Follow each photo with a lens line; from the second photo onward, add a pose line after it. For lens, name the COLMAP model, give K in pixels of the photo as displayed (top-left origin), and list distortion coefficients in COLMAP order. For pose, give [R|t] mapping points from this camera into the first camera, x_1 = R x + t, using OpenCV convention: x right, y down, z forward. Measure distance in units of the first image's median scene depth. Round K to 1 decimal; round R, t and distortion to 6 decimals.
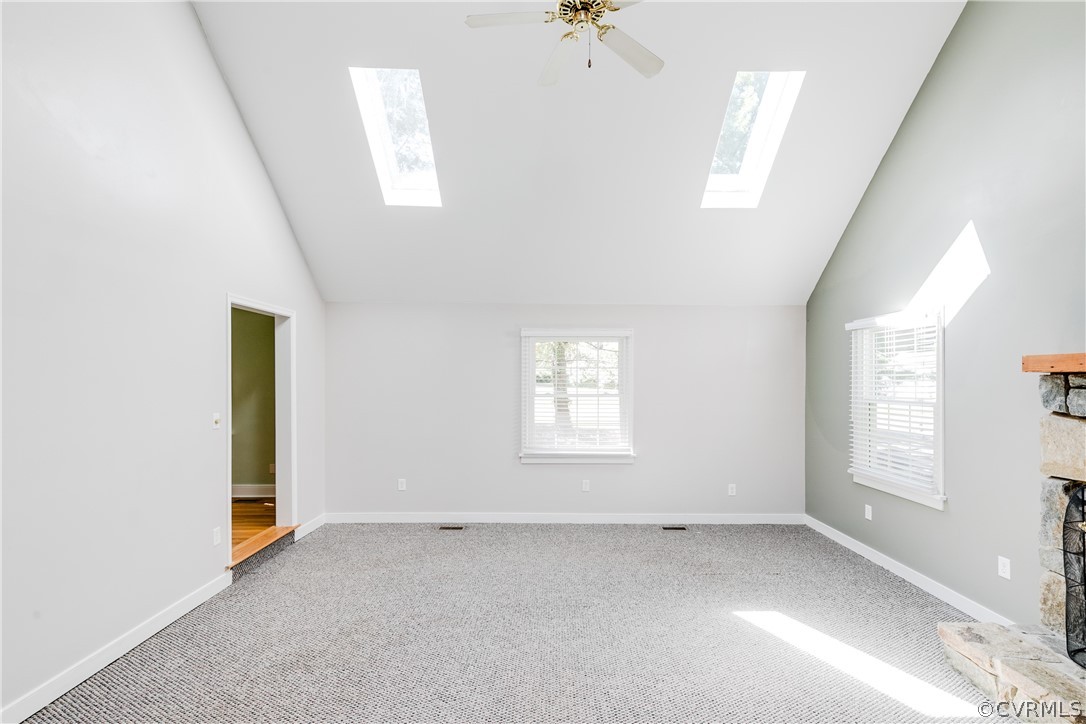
lens RADIAL K [[493.8, 0, 548.2], [0, 493.8, 385.0], [0, 0, 1]] dist [0.003003, -0.000819]
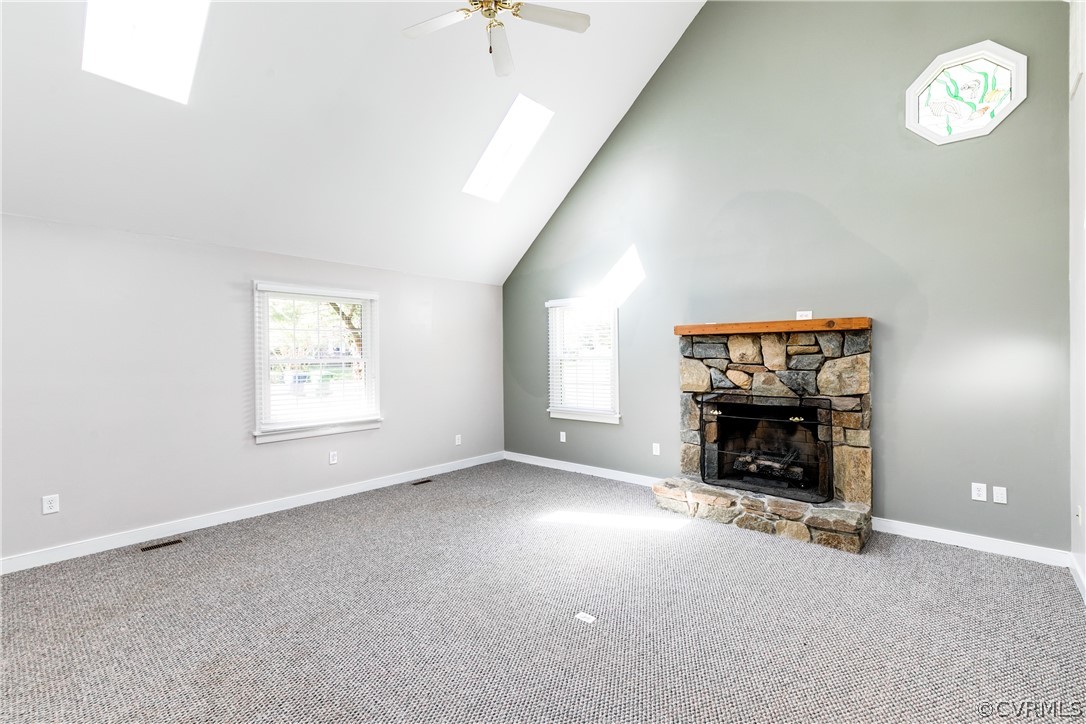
lens RADIAL K [[487.5, 0, 549.0], [0, 487.5, 362.8], [0, 0, 1]] dist [0.002781, -0.001497]
pose [[0.657939, -0.021741, 0.752757, -0.395459], [0.019526, 0.999740, 0.011809, 0.026674], [-0.752818, 0.006929, 0.658192, 0.106469]]
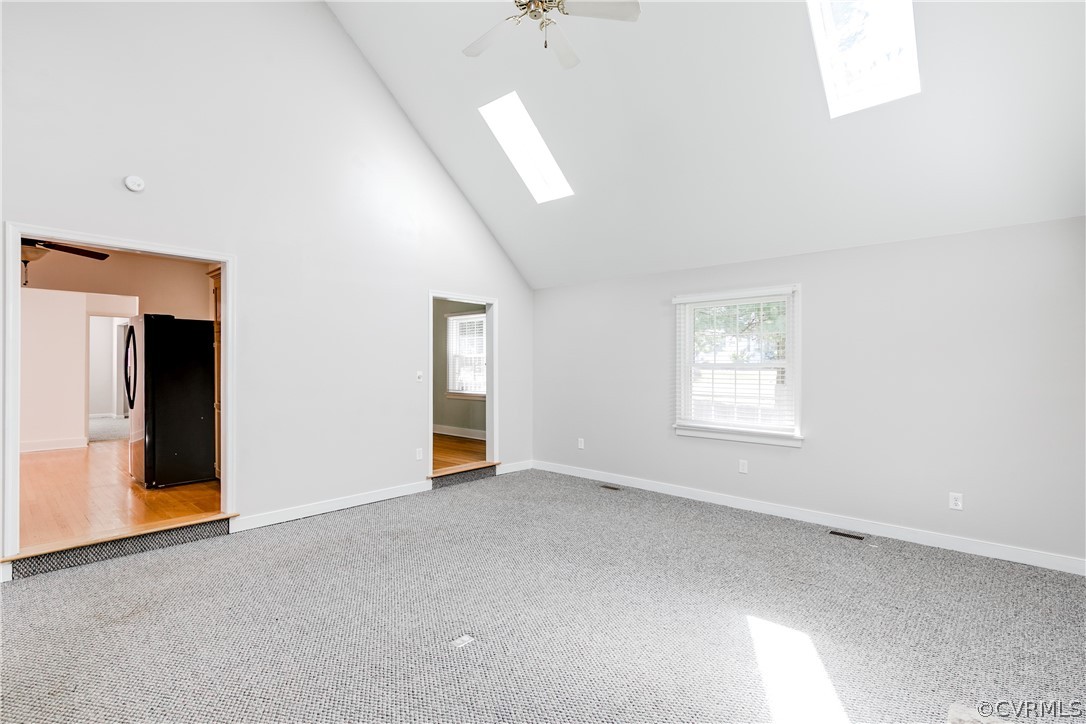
lens RADIAL K [[503.3, 0, 549.8], [0, 503.3, 370.6], [0, 0, 1]] dist [0.000480, -0.000731]
pose [[0.736946, 0.005330, -0.675931, 0.496415], [-0.007243, 0.999974, -0.000011, 0.039540], [0.675913, 0.004903, 0.736965, 0.113237]]
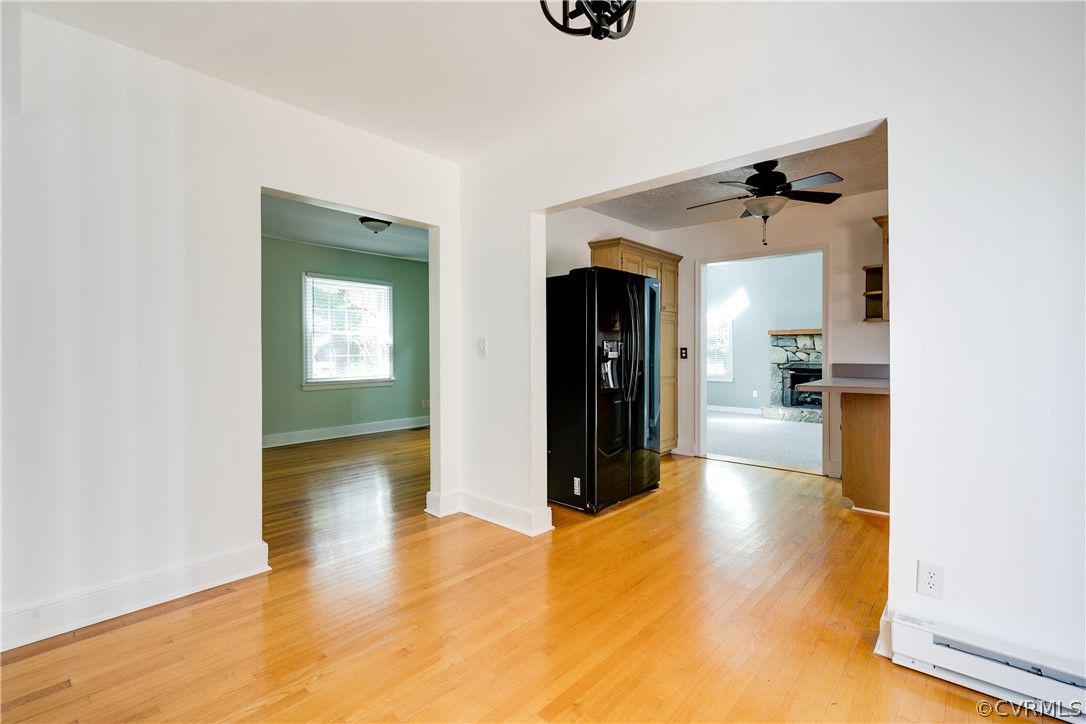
lens RADIAL K [[476.0, 0, 562.9], [0, 476.0, 360.2], [0, 0, 1]] dist [0.001186, -0.000195]
pose [[0.665570, -0.019242, 0.746087, -1.525088], [0.012126, 0.999814, 0.014969, 0.052693], [-0.746237, -0.000916, 0.665680, -0.105443]]
